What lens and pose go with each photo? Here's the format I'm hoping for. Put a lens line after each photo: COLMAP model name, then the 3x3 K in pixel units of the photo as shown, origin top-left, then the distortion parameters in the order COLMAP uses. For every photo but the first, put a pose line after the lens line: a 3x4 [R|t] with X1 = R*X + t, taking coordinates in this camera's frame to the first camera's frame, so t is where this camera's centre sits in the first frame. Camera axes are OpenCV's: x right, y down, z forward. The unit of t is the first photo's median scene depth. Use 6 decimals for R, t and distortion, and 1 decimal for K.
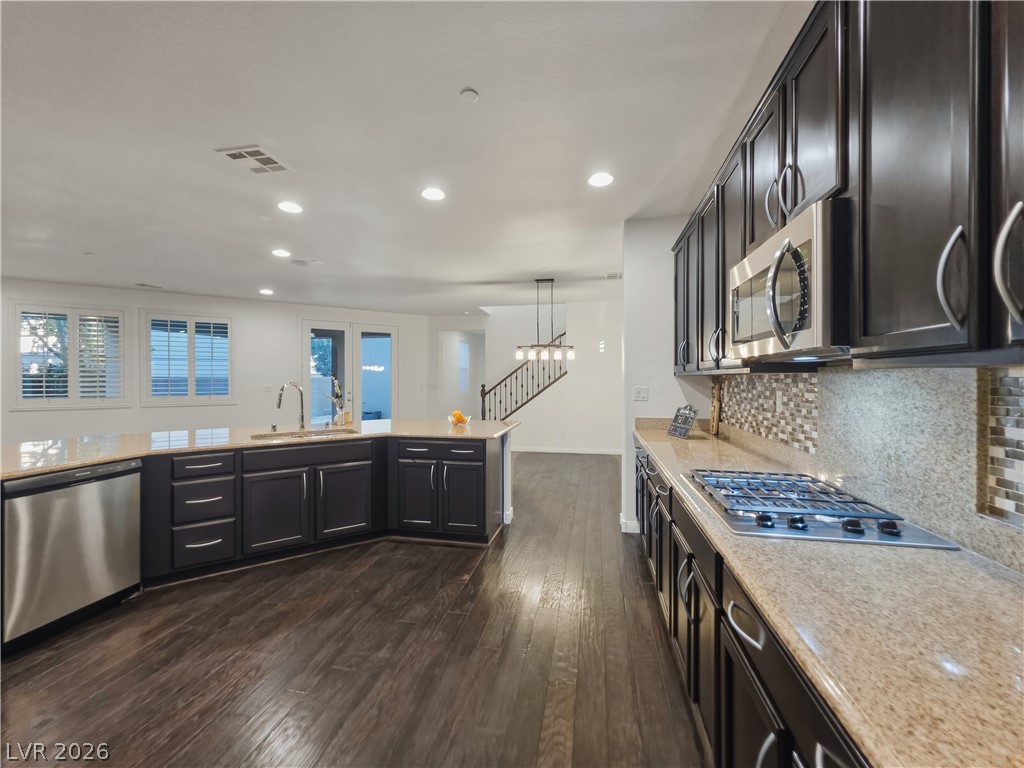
lens RADIAL K [[420.0, 0, 510.9], [0, 420.0, 379.4], [0, 0, 1]] dist [0.000265, 0.000285]
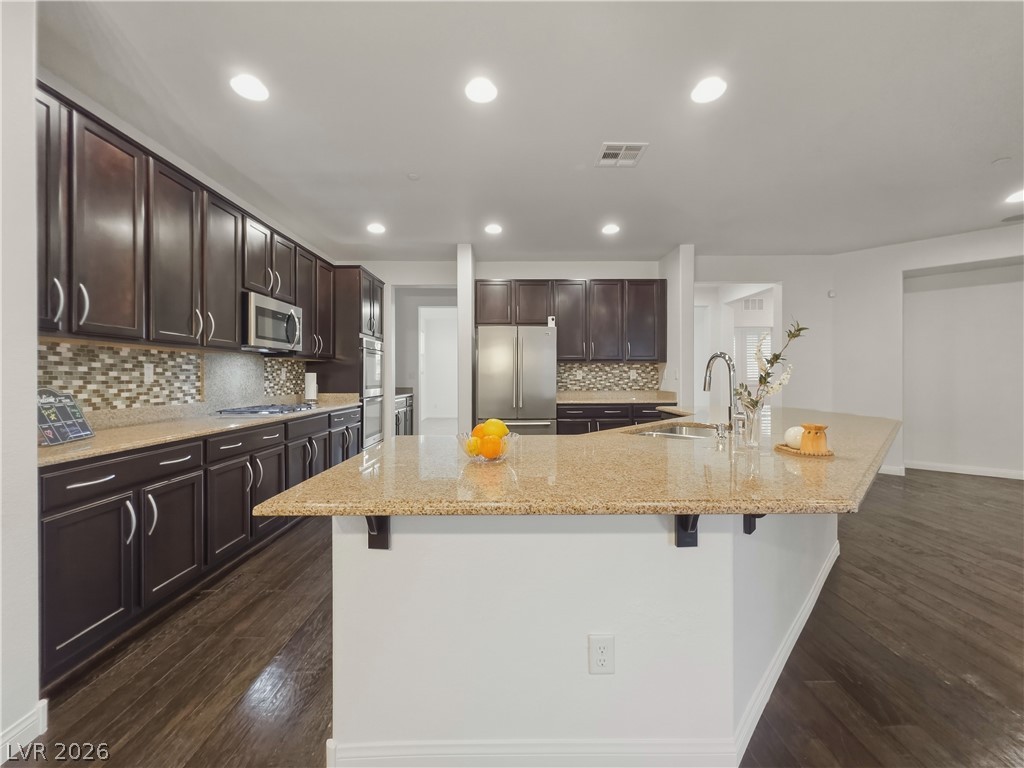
lens RADIAL K [[420.0, 0, 510.9], [0, 420.0, 379.4], [0, 0, 1]] dist [0.000265, 0.000285]
pose [[-0.980103, 0.002859, -0.198469, -0.139790], [0.000984, 0.999954, 0.009544, 0.067008], [0.198488, 0.009159, -0.980061, 2.570273]]
